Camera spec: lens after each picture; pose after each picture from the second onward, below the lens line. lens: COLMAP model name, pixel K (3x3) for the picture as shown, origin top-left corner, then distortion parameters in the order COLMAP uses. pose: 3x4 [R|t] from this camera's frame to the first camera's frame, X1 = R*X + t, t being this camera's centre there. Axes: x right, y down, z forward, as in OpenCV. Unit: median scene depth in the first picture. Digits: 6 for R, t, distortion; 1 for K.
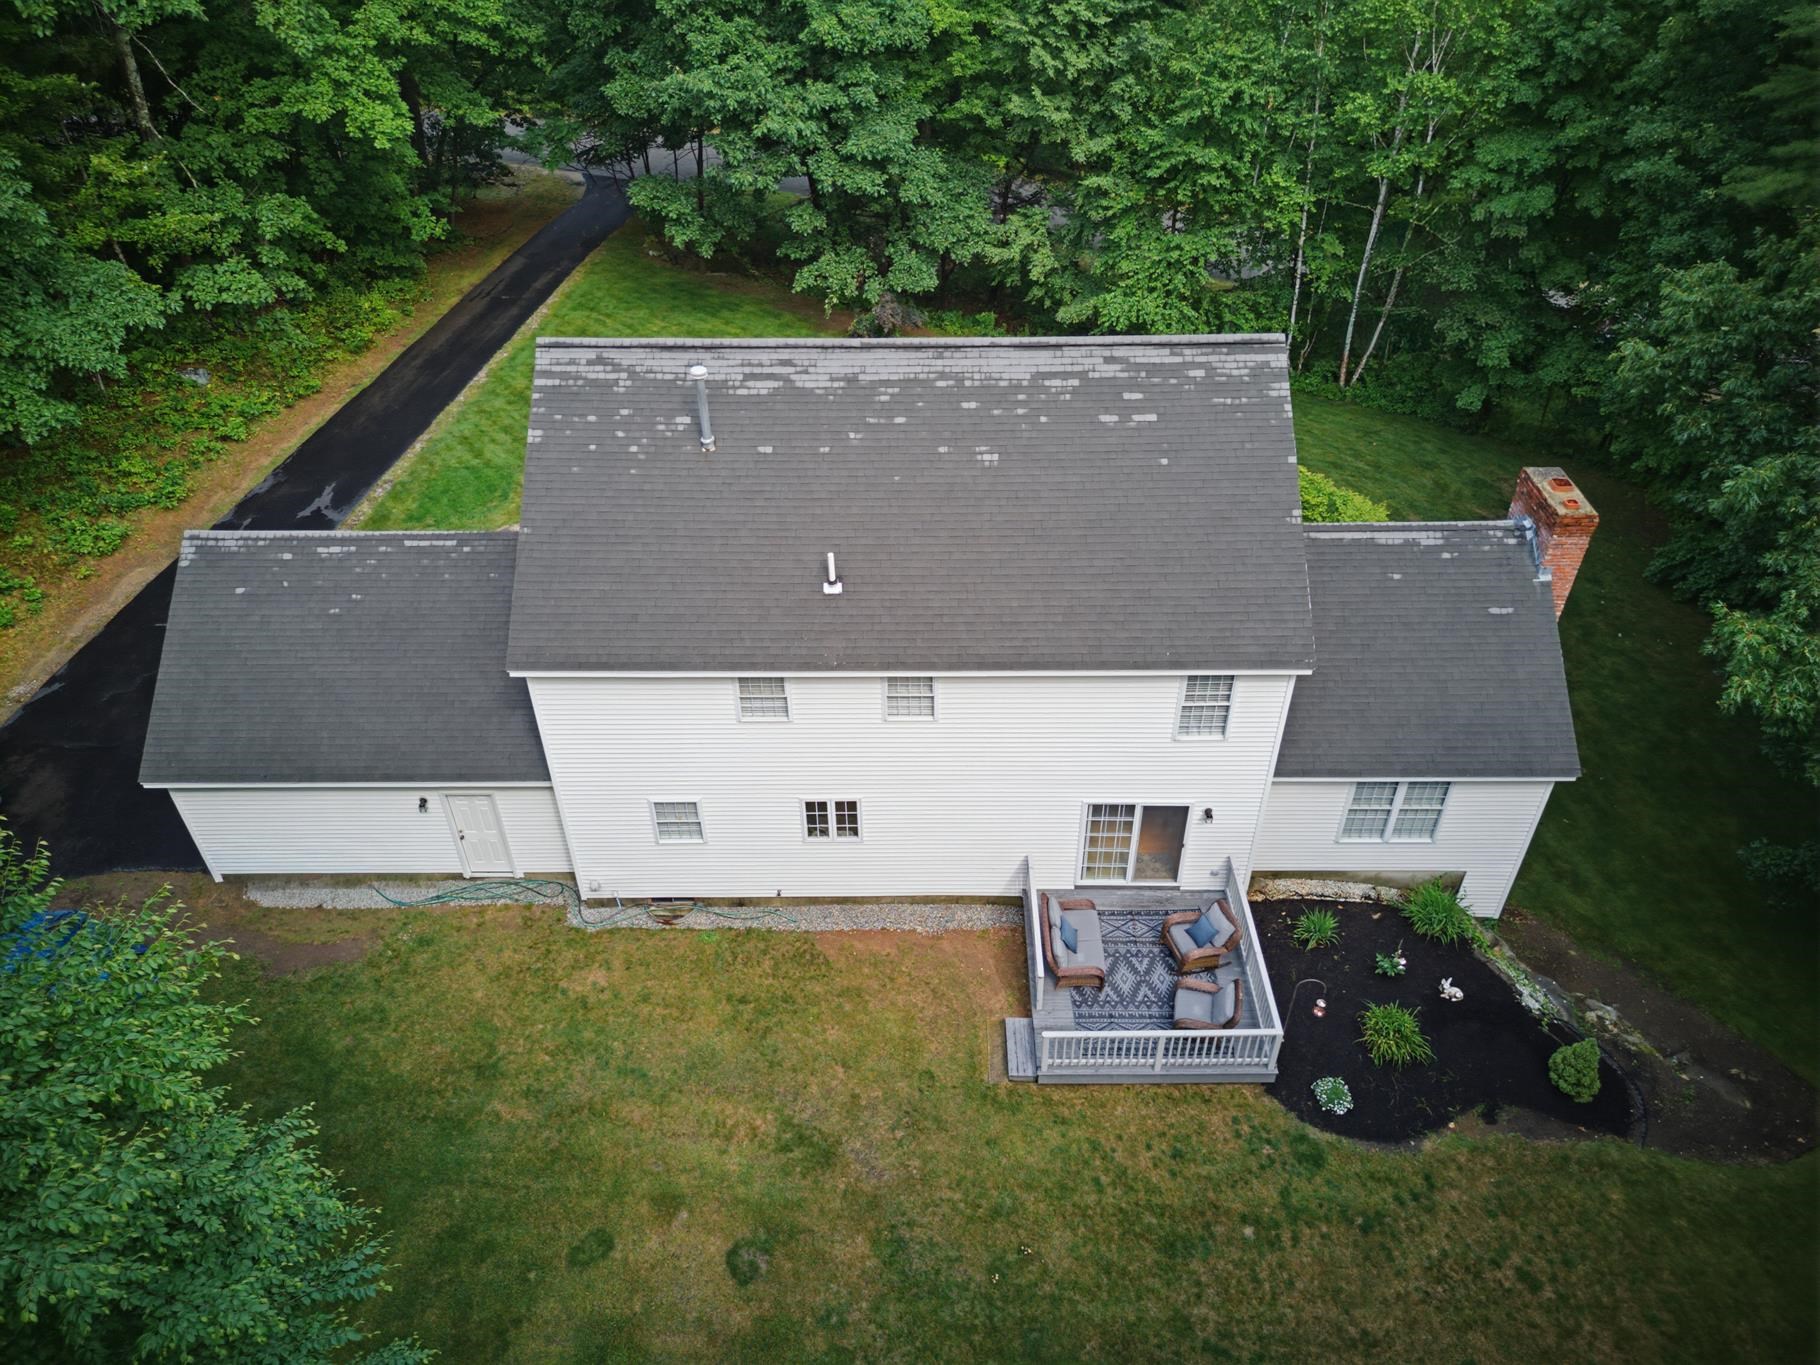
lens RADIAL K [[1298.0, 0, 910.0], [0, 1298.0, 682.5], [0, 0, 1]] dist [0.008404, -0.002694]
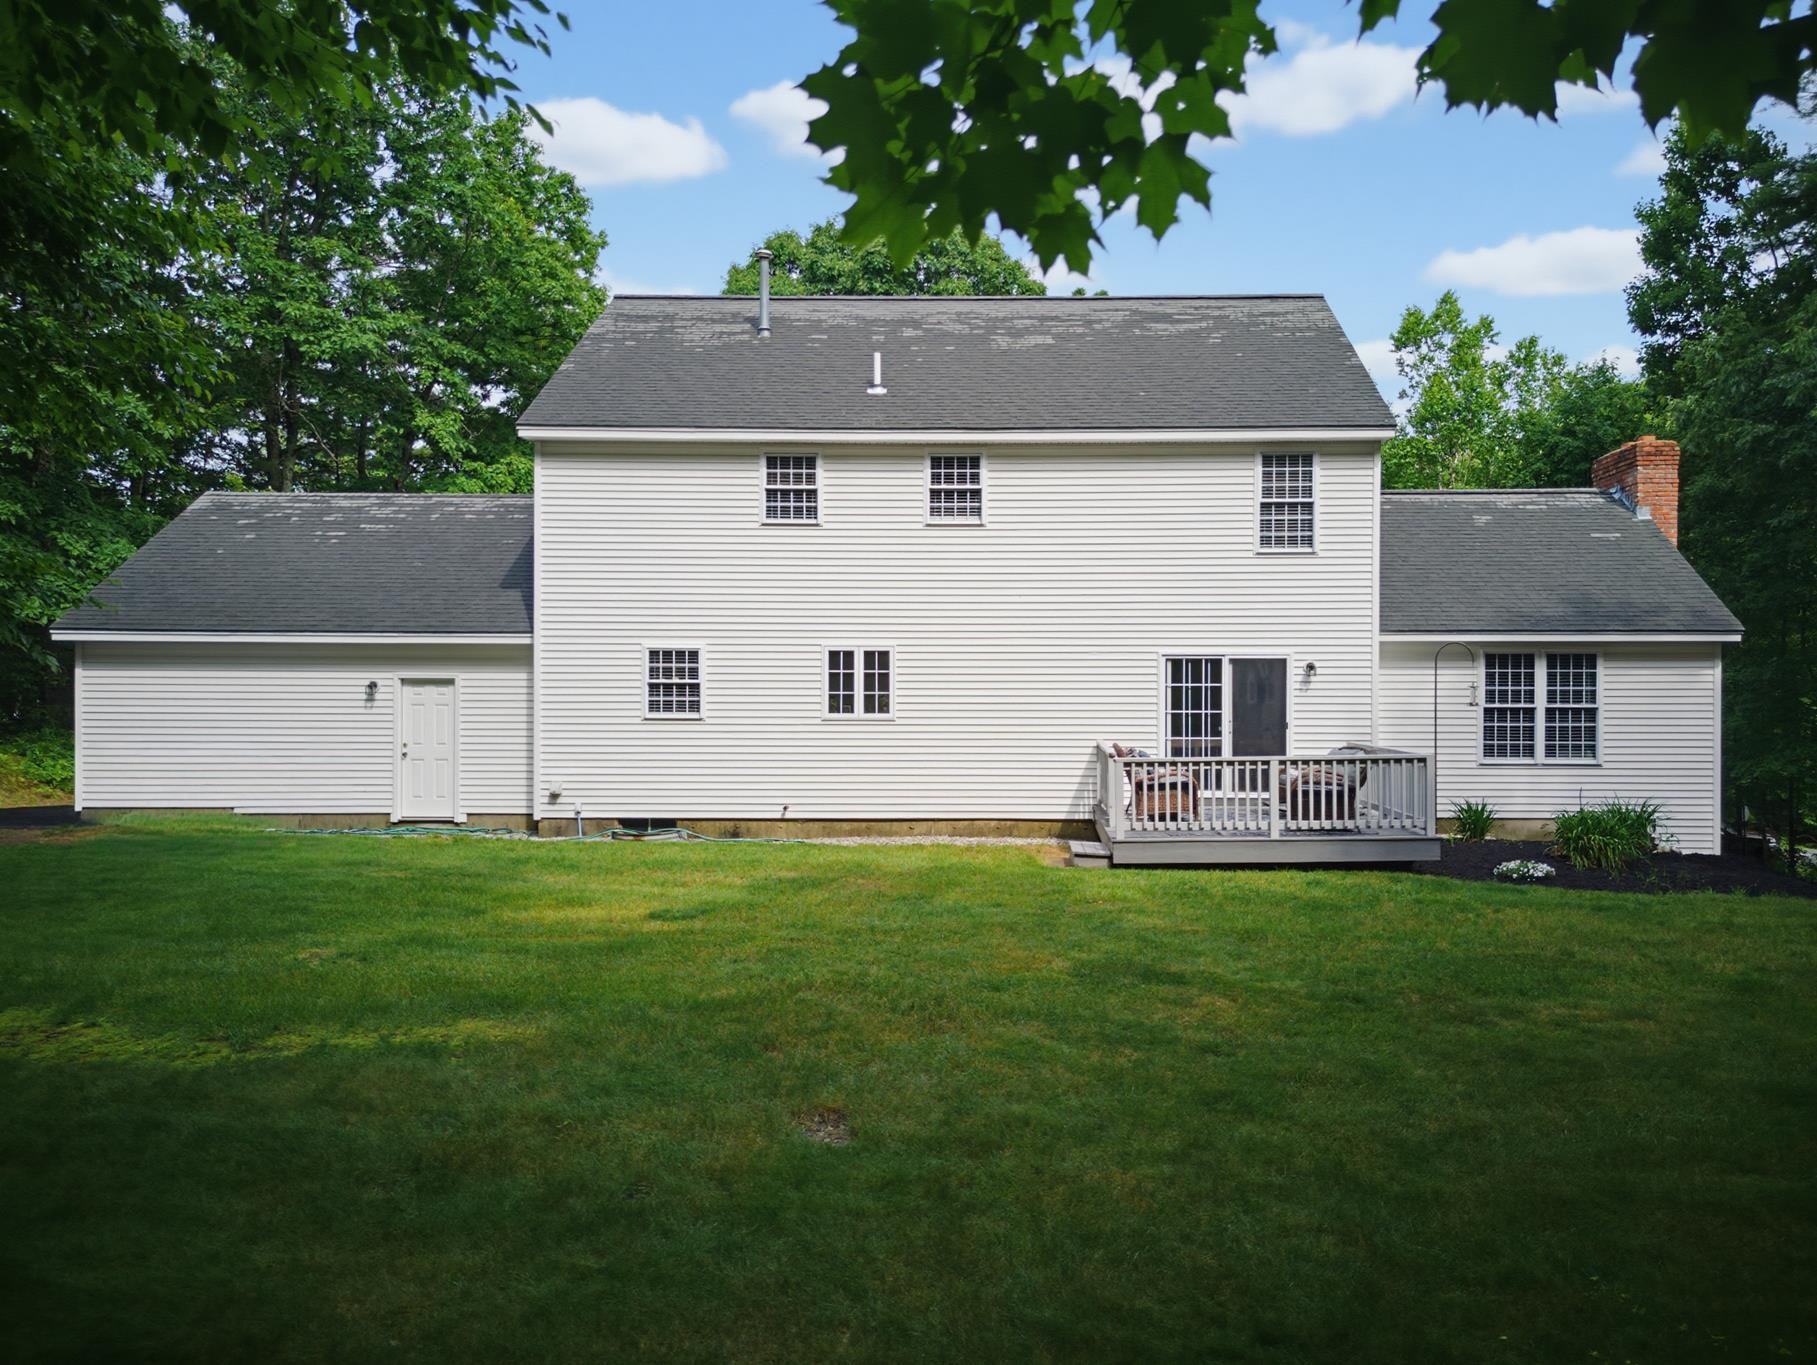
lens RADIAL K [[1259.8, 0, 984.8], [0, 1259.8, 677.4], [0, 0, 1]] dist [0.050468, -0.055659]
pose [[0.999935, 0.010493, -0.004502, 0.024422], [-0.010988, 0.777128, -0.629246, 0.616660], [-0.003104, 0.629255, 0.777193, 0.373308]]
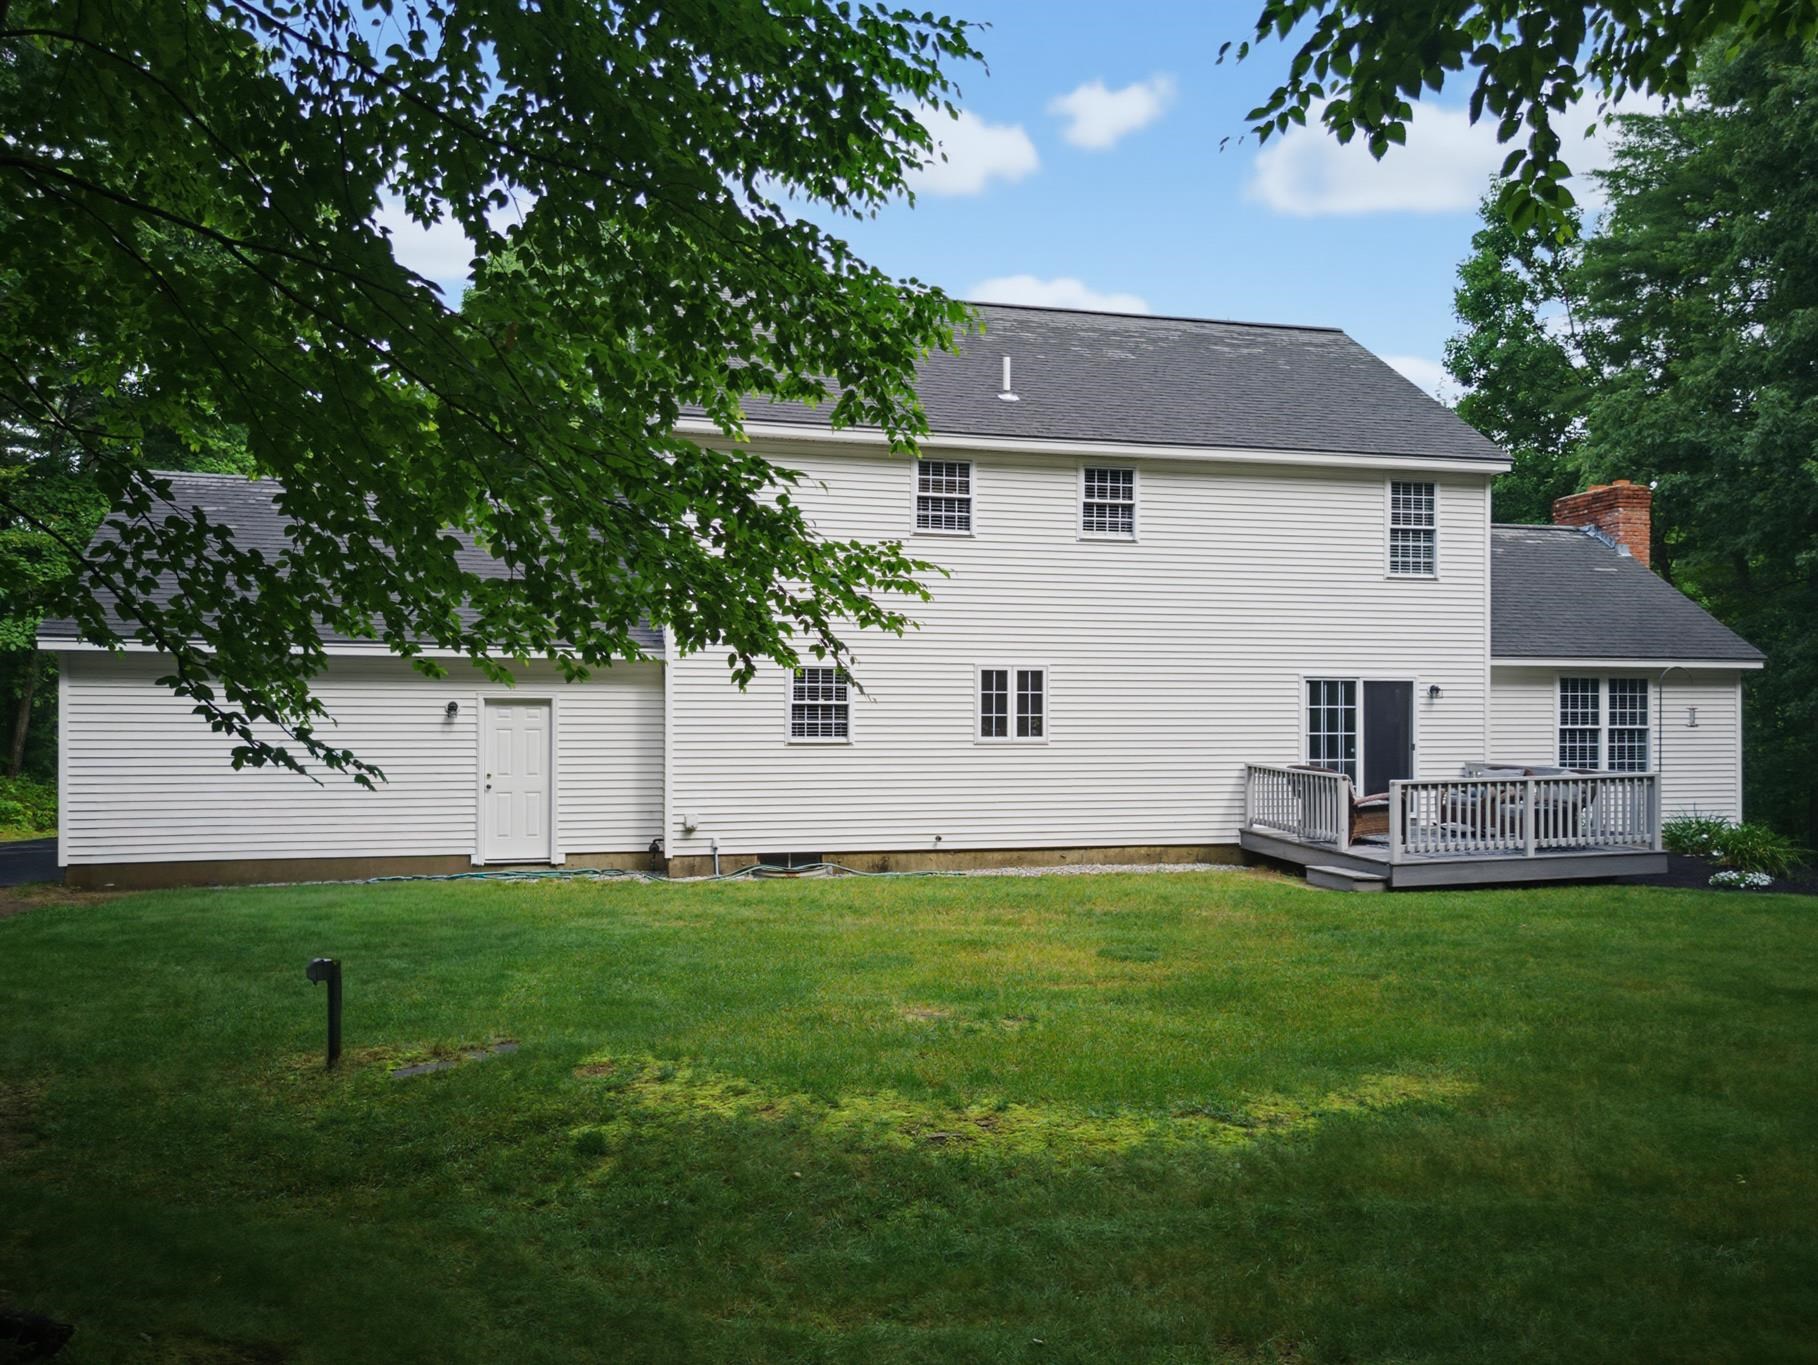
lens RADIAL K [[1296.5, 0, 909.0], [0, 1296.5, 682.5], [0, 0, 1]] dist [0.008404, -0.002694]
pose [[0.972203, 0.016103, 0.233586, -0.307045], [0.137218, 0.769171, -0.624137, 0.582225], [-0.189718, 0.638840, 0.745580, 0.422906]]
